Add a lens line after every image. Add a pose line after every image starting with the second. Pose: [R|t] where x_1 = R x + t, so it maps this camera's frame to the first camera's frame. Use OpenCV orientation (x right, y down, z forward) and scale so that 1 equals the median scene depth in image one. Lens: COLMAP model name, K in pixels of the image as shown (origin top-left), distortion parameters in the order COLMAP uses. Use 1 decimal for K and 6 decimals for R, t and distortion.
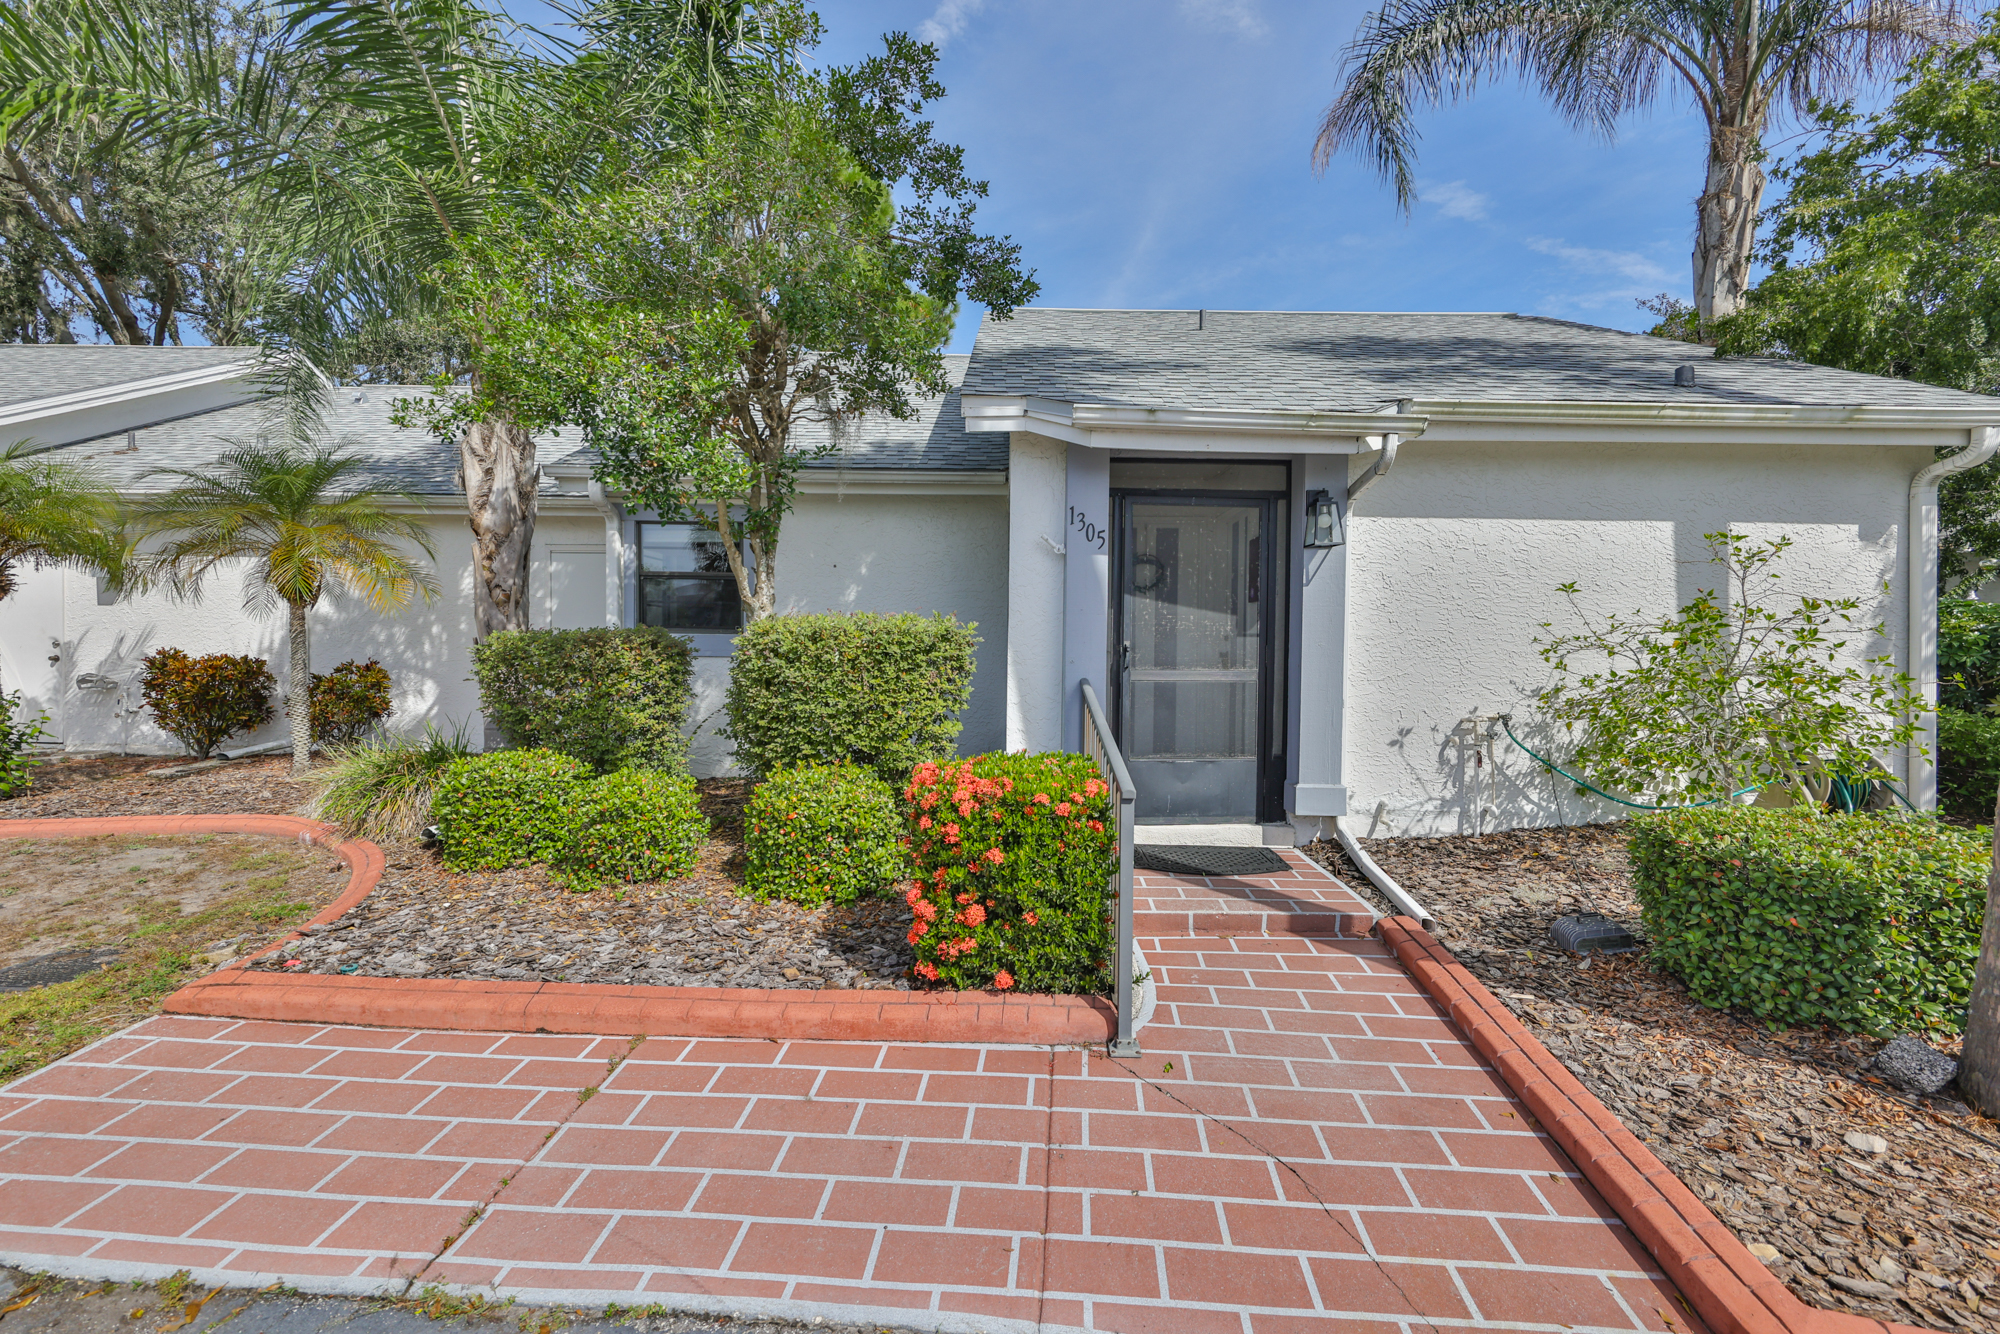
lens RADIAL K [[867.3, 0, 1000.0], [0, 867.3, 667.0], [0, 0, 1]] dist [0.001238, 0.000685]
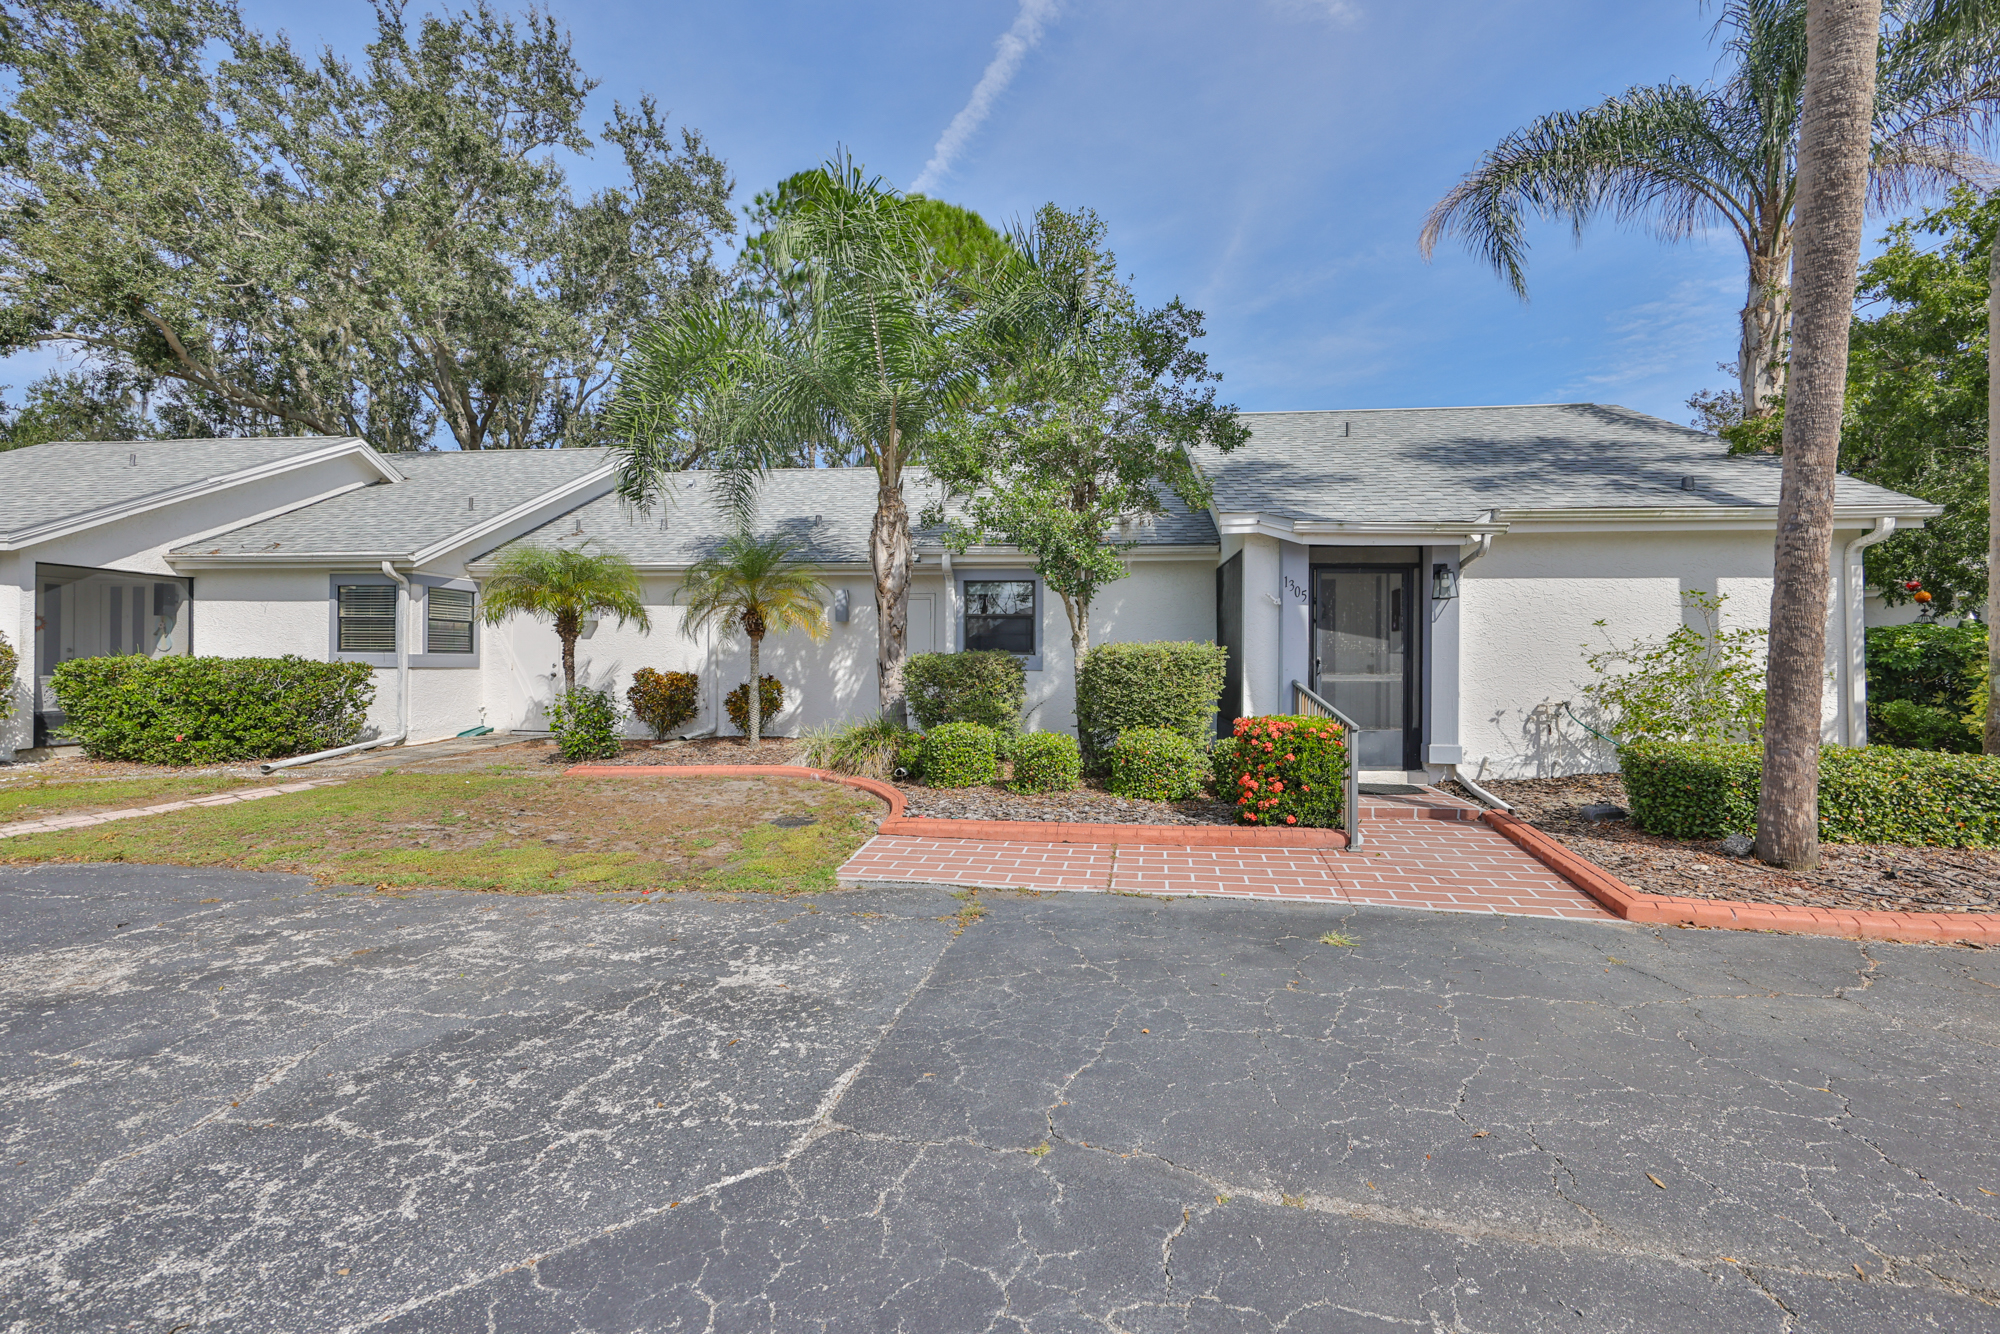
lens RADIAL K [[867.3, 0, 1000.0], [0, 867.3, 667.0], [0, 0, 1]] dist [0.001238, 0.000685]
pose [[0.994504, -0.006259, -0.104513, -0.278481], [0.003726, 0.999695, -0.024411, 0.026233], [0.104634, 0.023887, 0.994224, -0.680148]]
